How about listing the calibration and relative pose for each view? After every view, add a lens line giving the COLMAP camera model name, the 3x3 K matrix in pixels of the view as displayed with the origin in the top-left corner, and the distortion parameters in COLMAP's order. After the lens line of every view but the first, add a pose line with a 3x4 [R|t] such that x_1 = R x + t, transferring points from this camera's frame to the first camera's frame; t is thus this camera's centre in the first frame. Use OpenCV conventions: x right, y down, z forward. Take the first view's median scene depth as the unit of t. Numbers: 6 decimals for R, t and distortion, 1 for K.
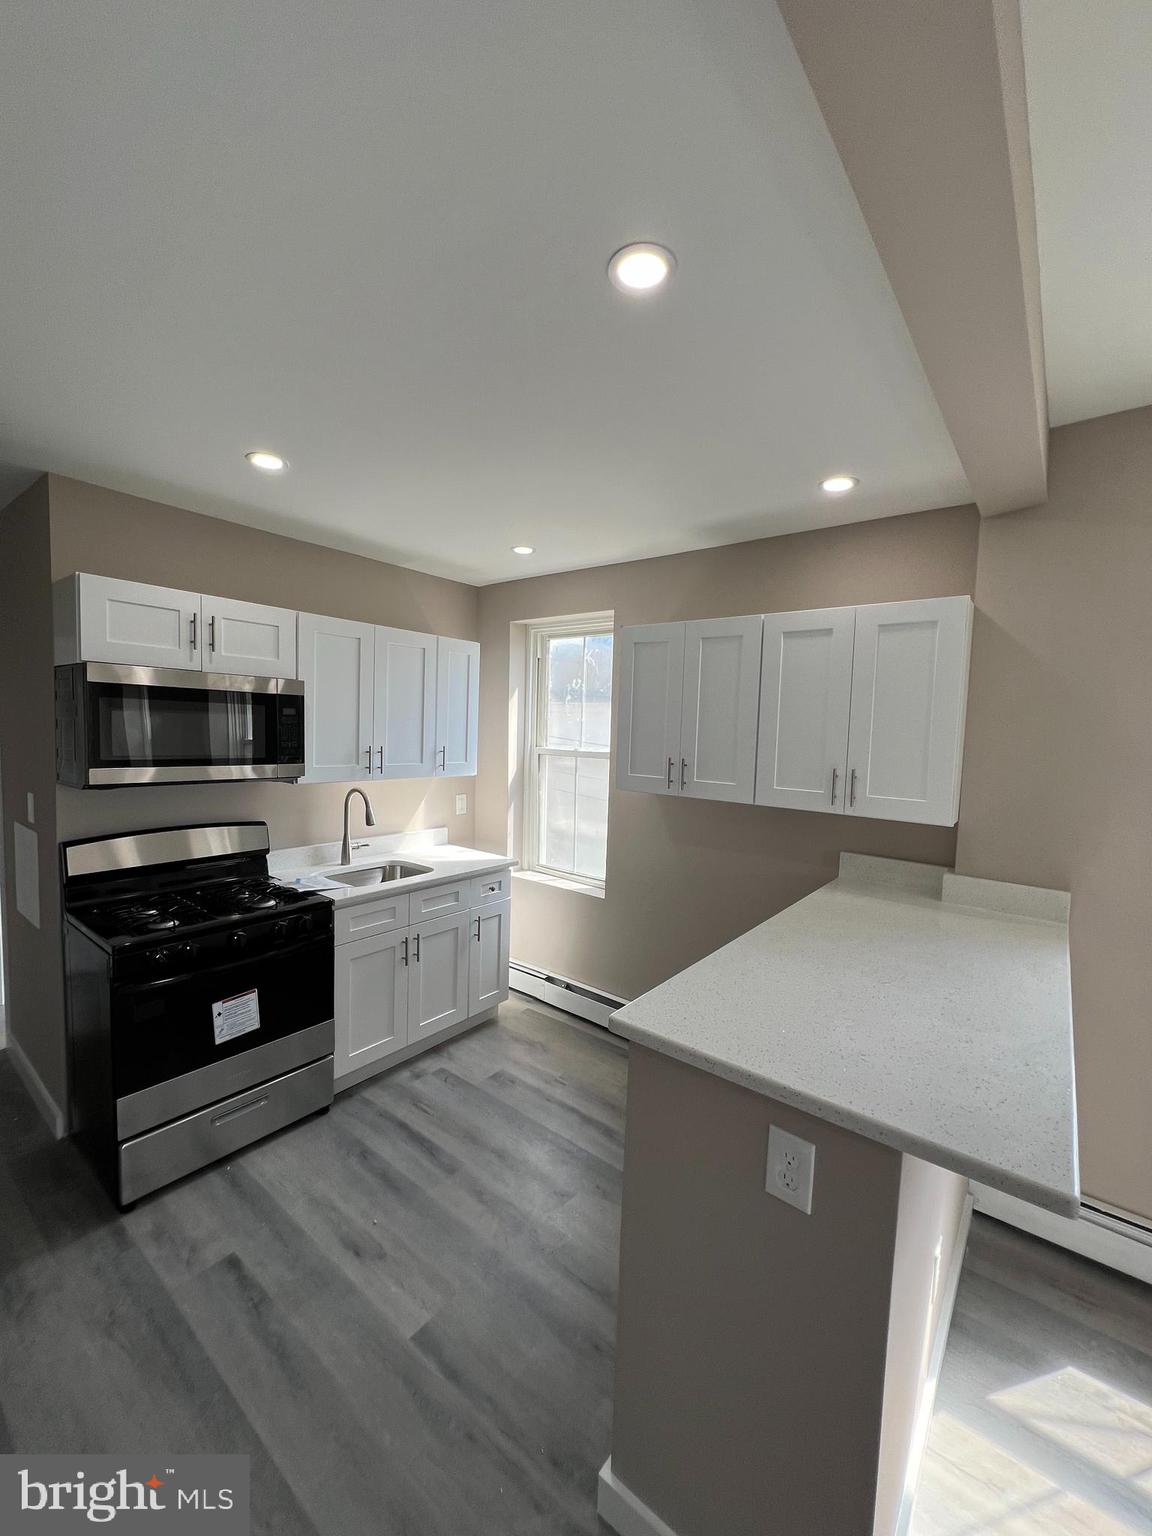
lens RADIAL K [[611.9, 0, 568.8], [0, 611.9, 768.7], [0, 0, 1]] dist [-0.000385, -0.000166]
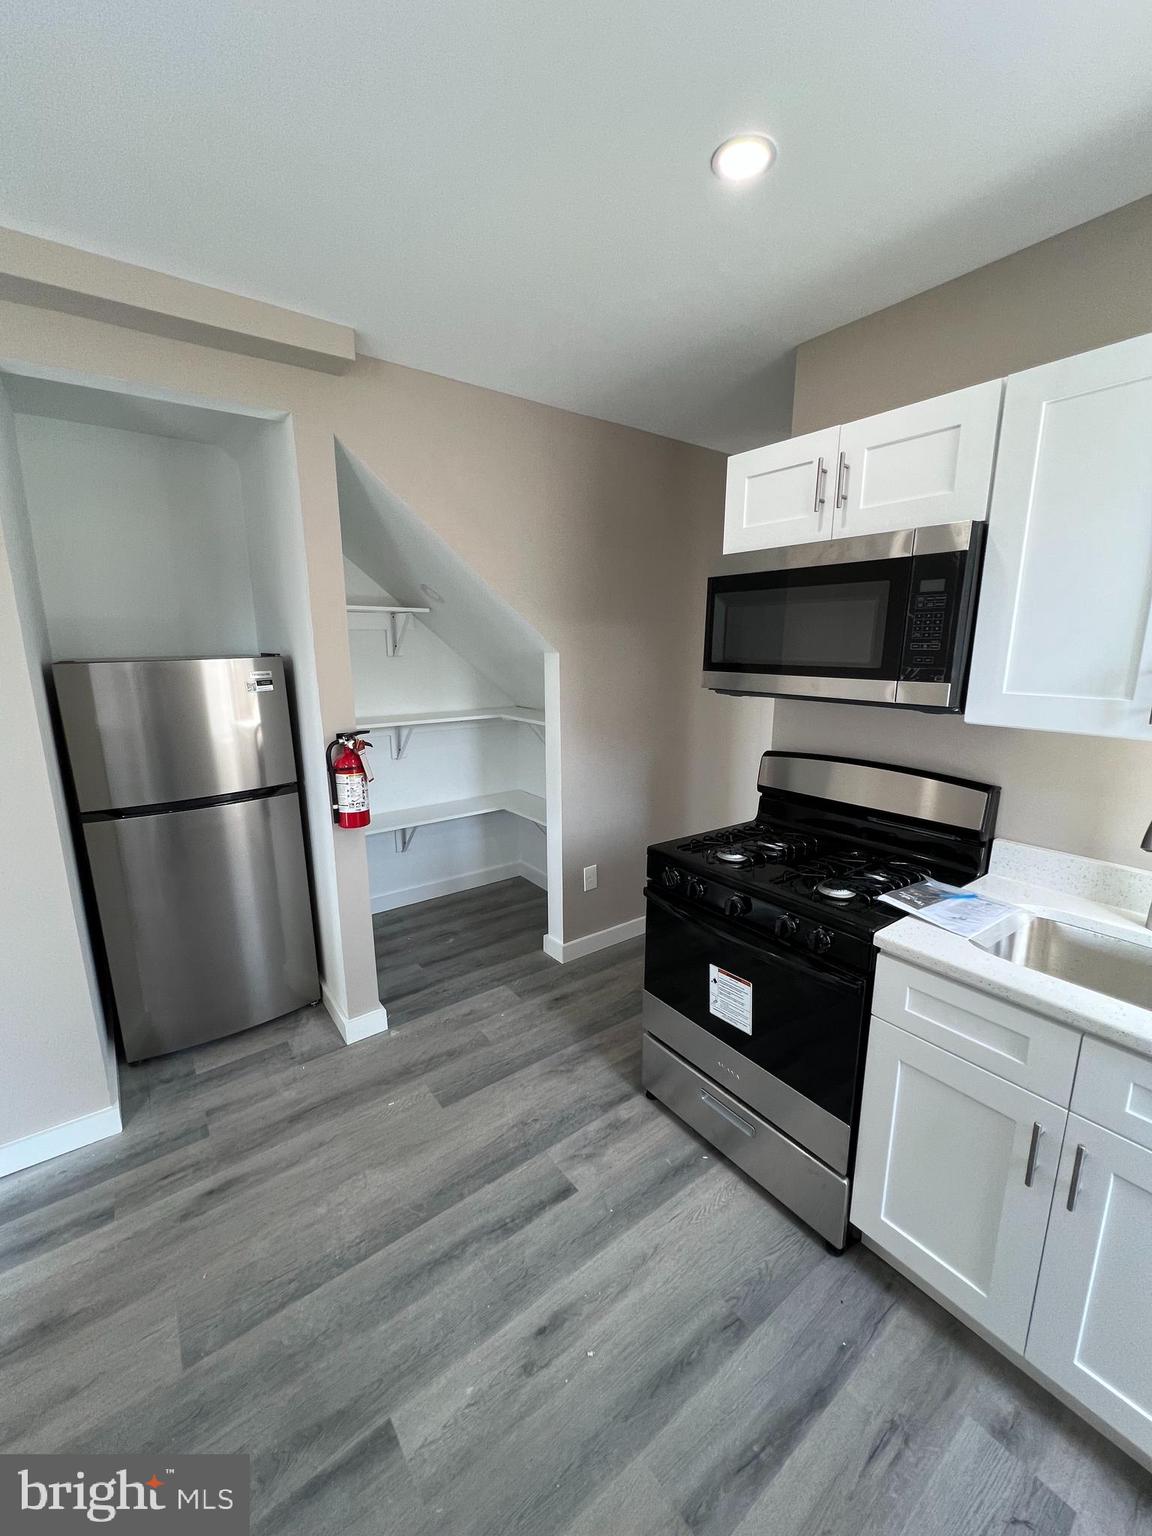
lens RADIAL K [[611.9, 0, 568.8], [0, 611.9, 768.7], [0, 0, 1]] dist [-0.000385, -0.000166]
pose [[-0.253418, 0.161527, -0.953776, 0.200191], [-0.073629, 0.979880, 0.185511, -0.010870], [0.964551, 0.117238, -0.236426, 0.935880]]
